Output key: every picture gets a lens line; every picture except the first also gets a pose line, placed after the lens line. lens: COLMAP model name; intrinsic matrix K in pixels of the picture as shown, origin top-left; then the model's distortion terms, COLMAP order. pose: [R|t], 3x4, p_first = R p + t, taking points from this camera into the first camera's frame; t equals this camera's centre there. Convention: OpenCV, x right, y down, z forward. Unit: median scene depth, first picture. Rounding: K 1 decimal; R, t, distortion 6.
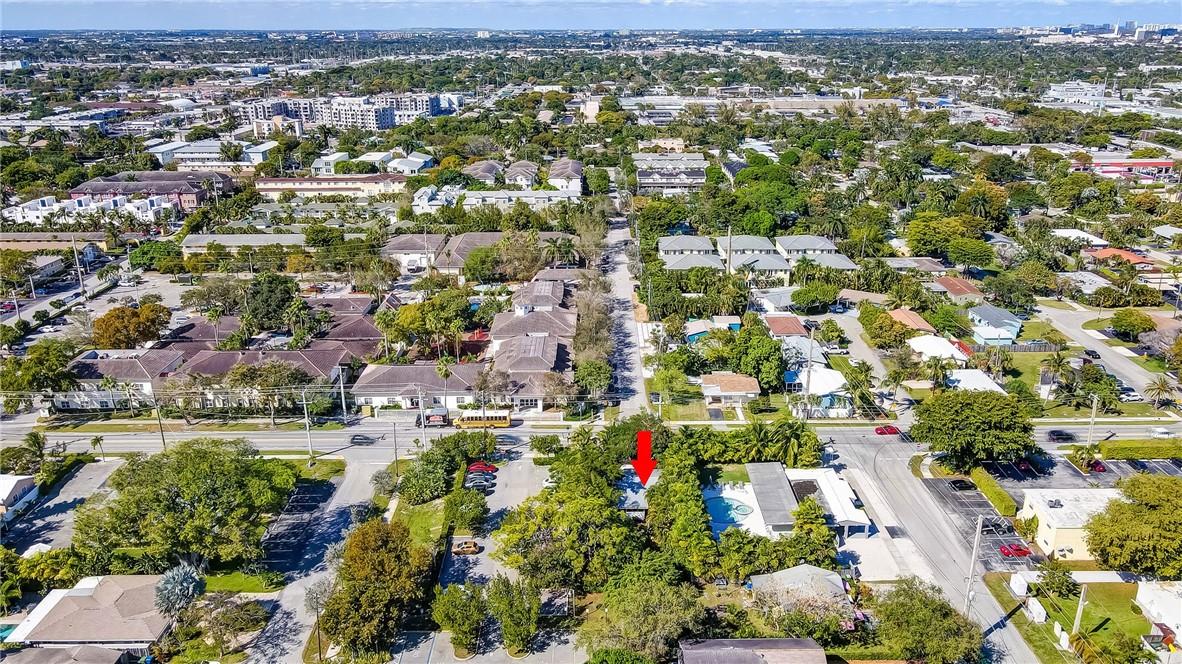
lens RADIAL K [[887.6, 0, 608.7], [0, 887.6, 333.2], [0, 0, 1]] dist [0.002202, 0.038451]
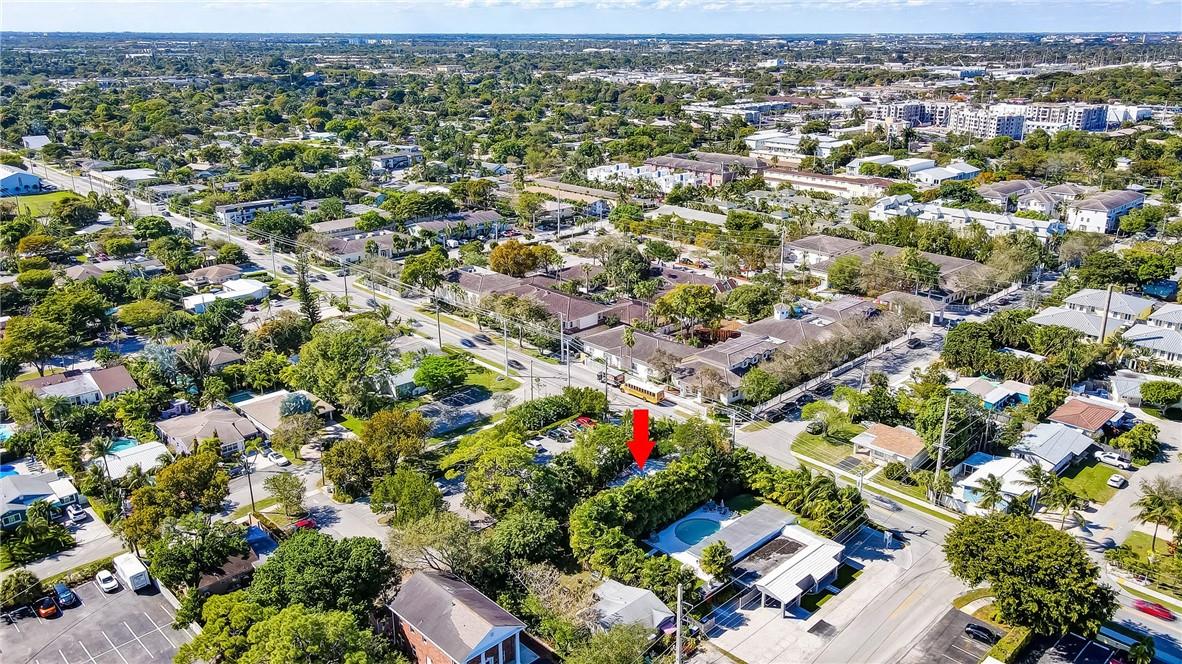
lens RADIAL K [[904.2, 0, 591.0], [0, 904.2, 332.0], [0, 0, 1]] dist [-0.009418, 0.091487]
pose [[0.684161, 0.239720, -0.688810, 0.405668], [-0.246757, 0.964825, 0.090688, -0.041206], [0.686320, 0.107924, 0.719248, 0.119857]]
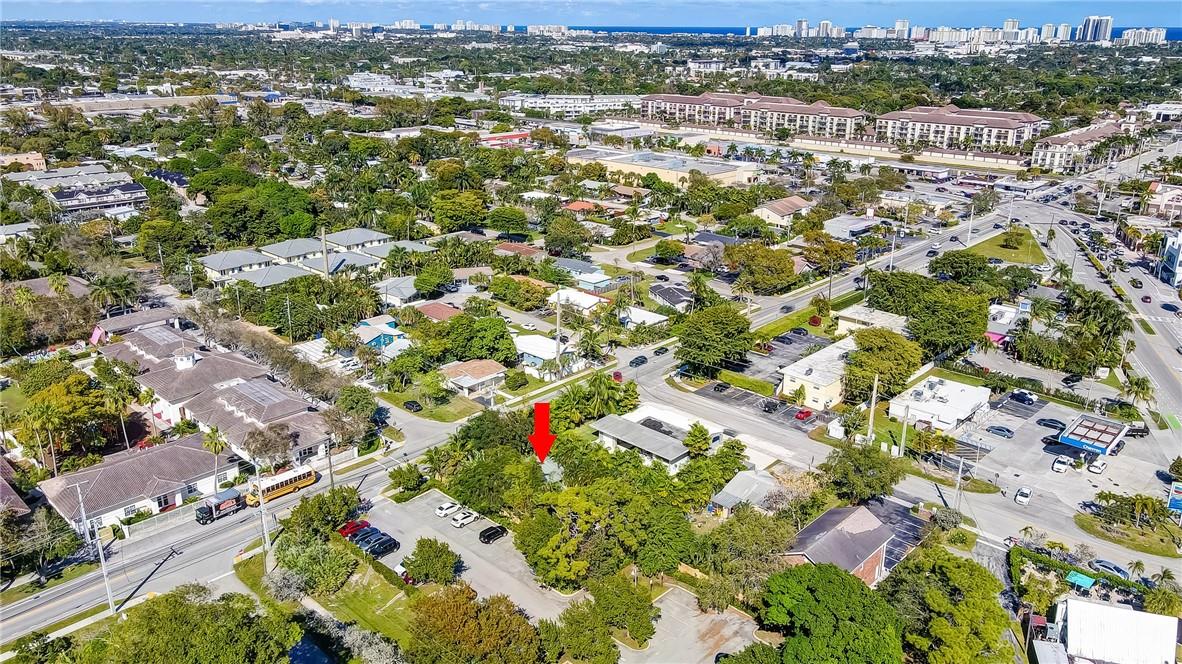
lens RADIAL K [[887.6, 0, 608.7], [0, 887.6, 333.2], [0, 0, 1]] dist [0.002202, 0.038451]
pose [[0.690677, -0.234472, 0.684097, -0.336146], [0.231847, 0.967839, 0.097646, -0.035974], [-0.684991, 0.091164, 0.722826, 0.134205]]
